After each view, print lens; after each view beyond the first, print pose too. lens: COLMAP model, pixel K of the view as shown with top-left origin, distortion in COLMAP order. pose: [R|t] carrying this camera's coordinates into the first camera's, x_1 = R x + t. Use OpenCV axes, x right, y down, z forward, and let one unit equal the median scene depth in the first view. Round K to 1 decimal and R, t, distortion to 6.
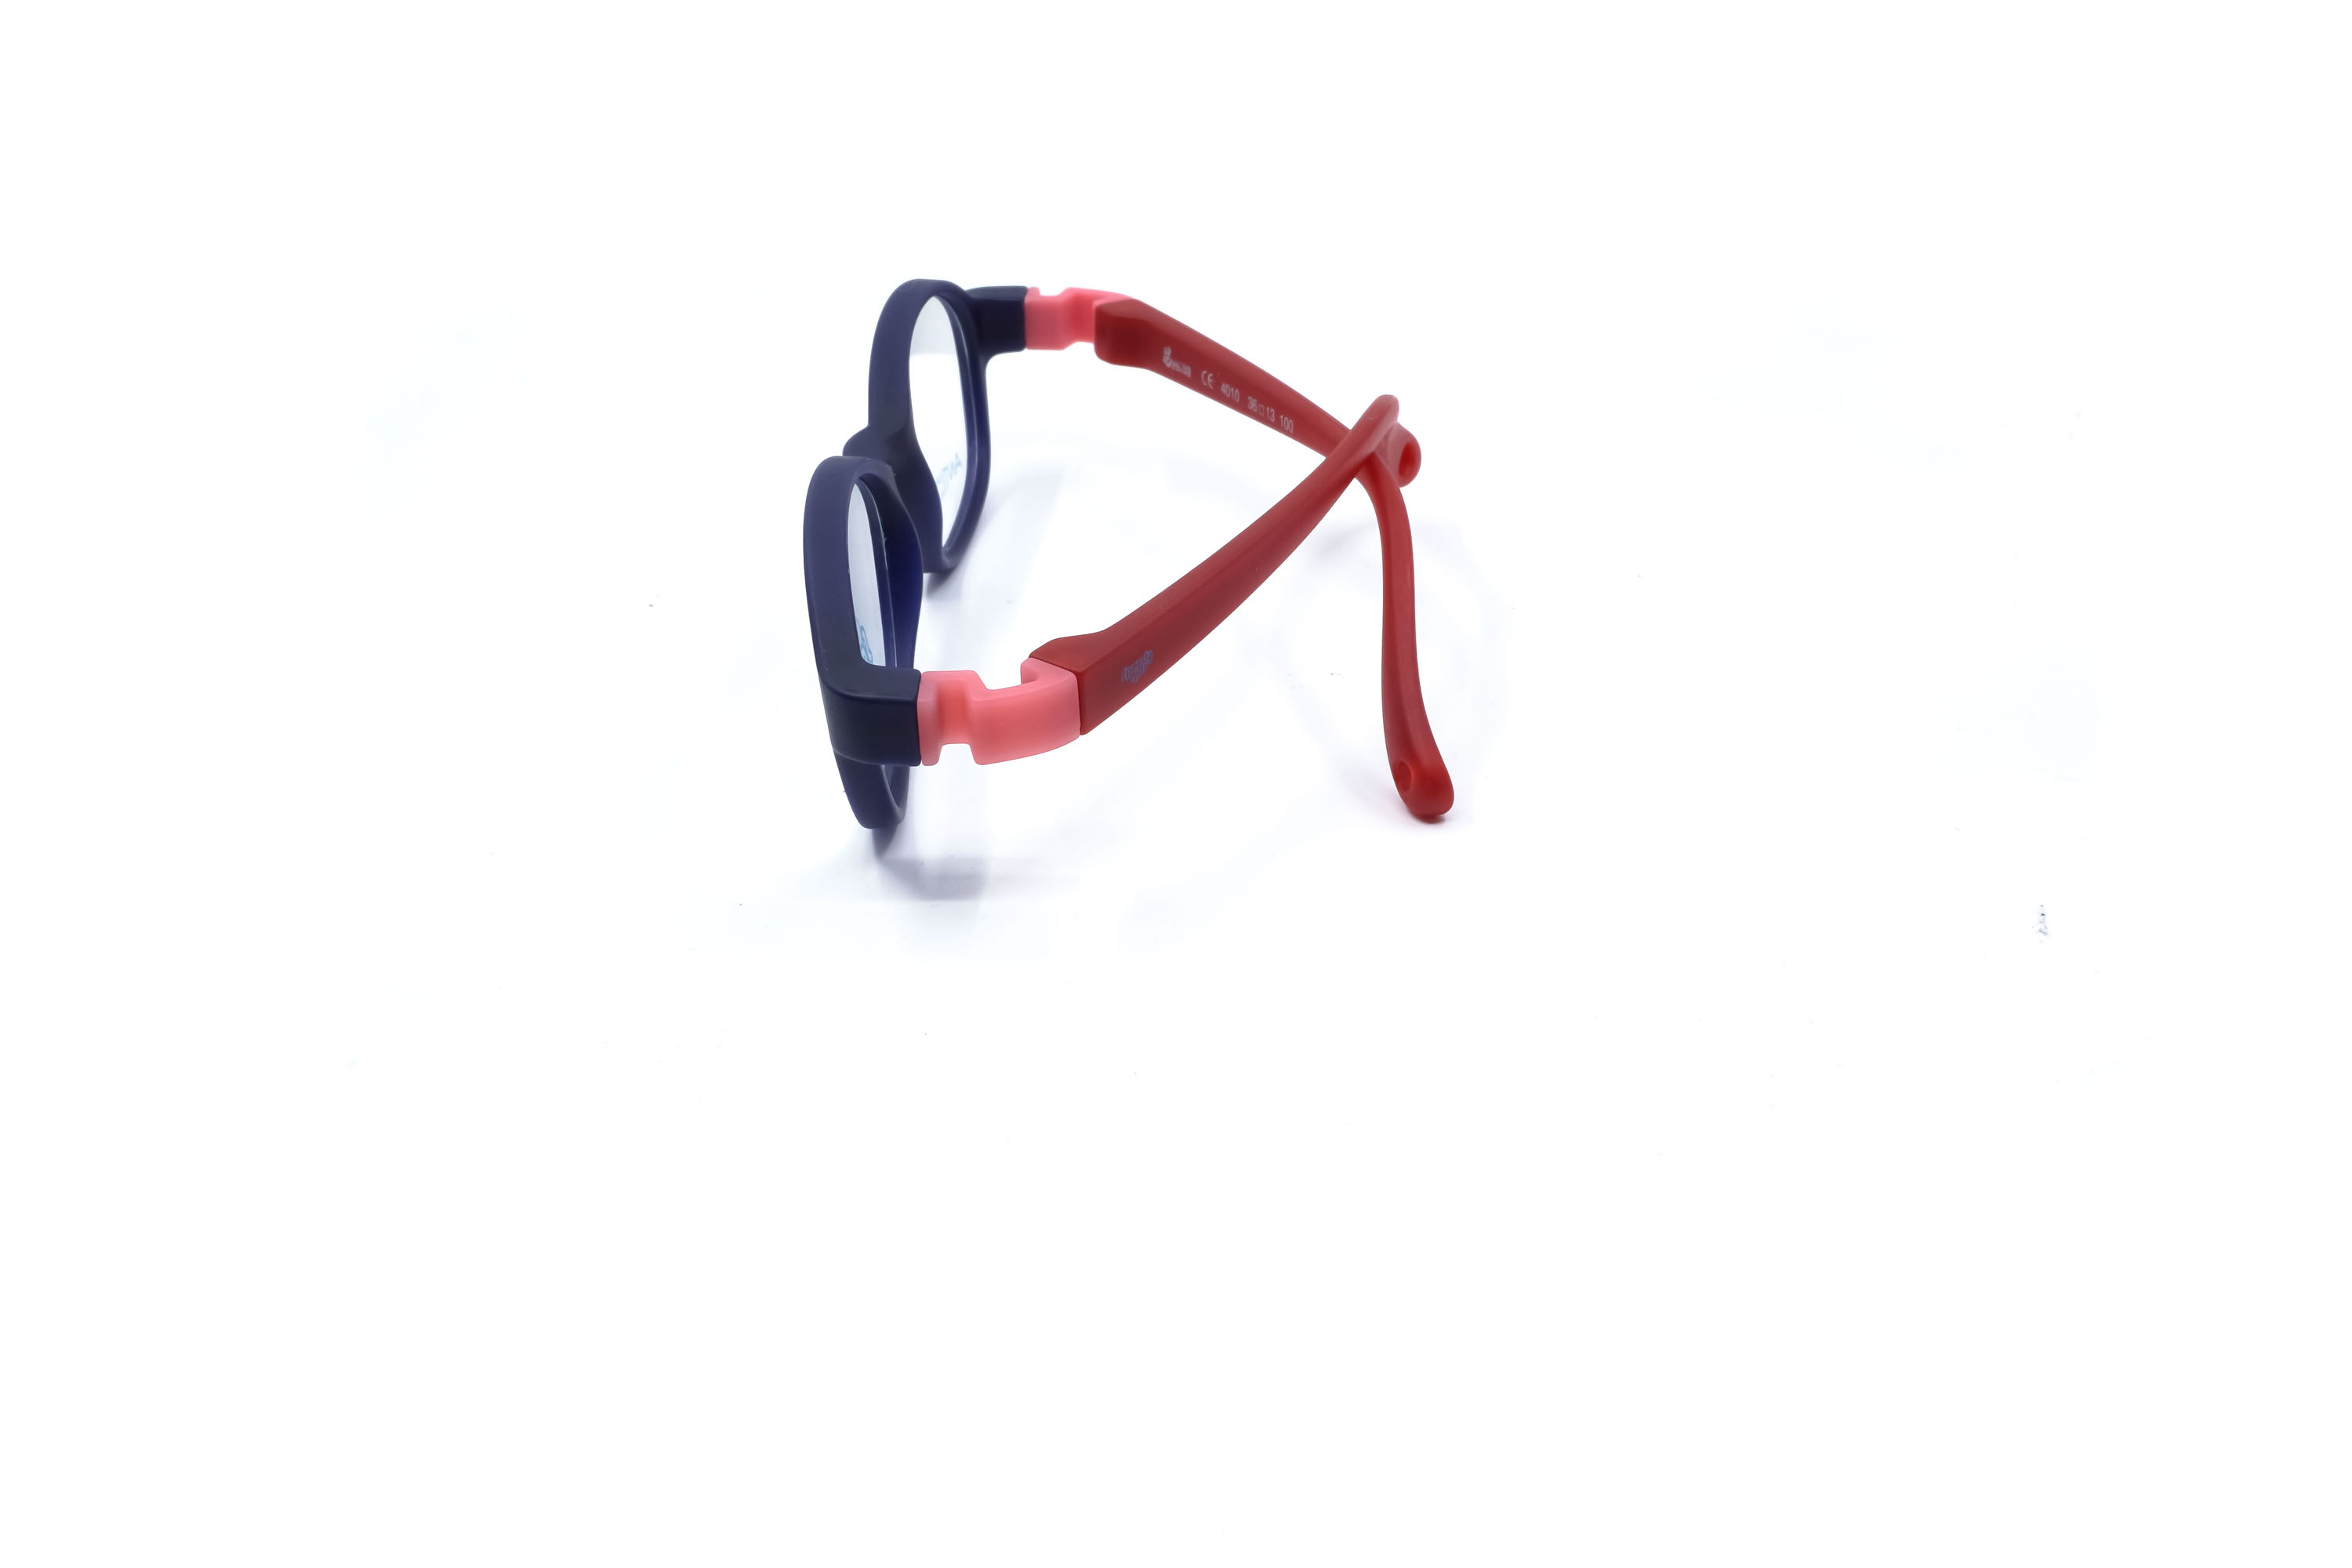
lens RADIAL K [[2403.7, 0, 1178.9], [0, 2403.7, 783.9], [0, 0, 1]] dist [0.024785, 0.000000]
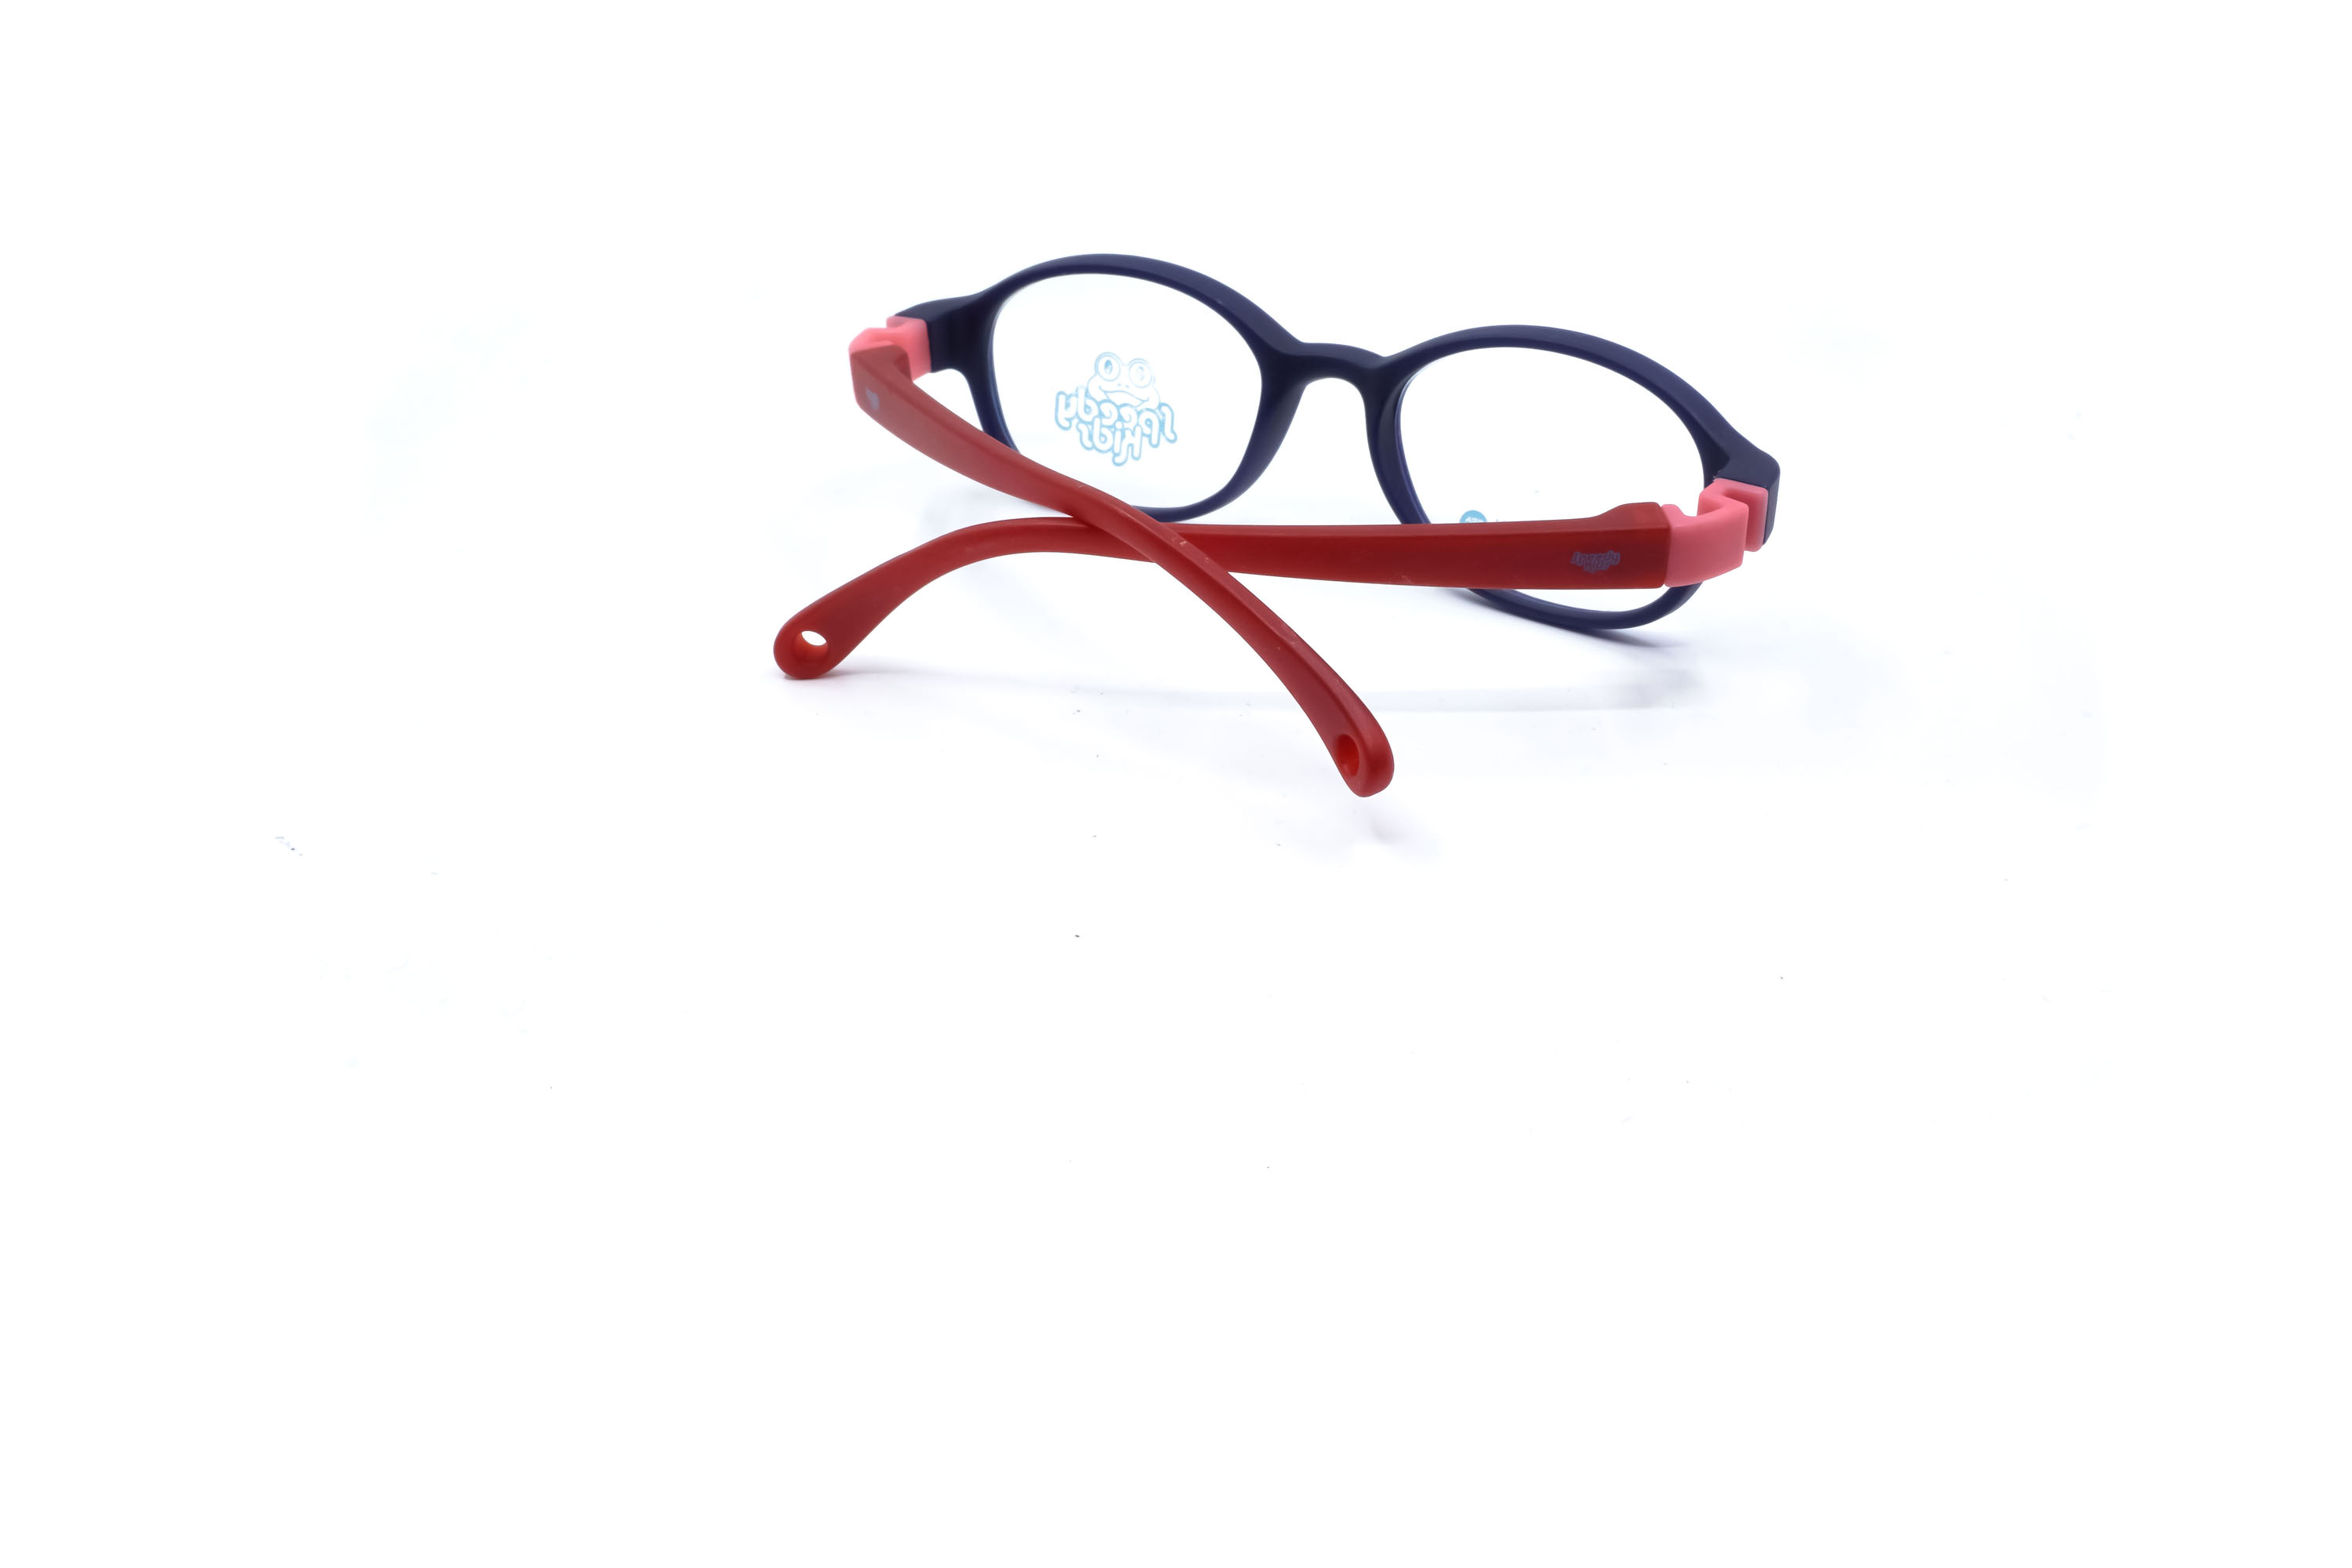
lens RADIAL K [[2403.7, 0, 1178.1], [0, 2403.7, 779.8], [0, 0, 1]] dist [0.024785, 0.000000]
pose [[-0.506022, 0.445557, -0.738526, 0.689853], [-0.405396, 0.632909, 0.659606, -0.611703], [0.761312, 0.633170, -0.139639, 1.059936]]
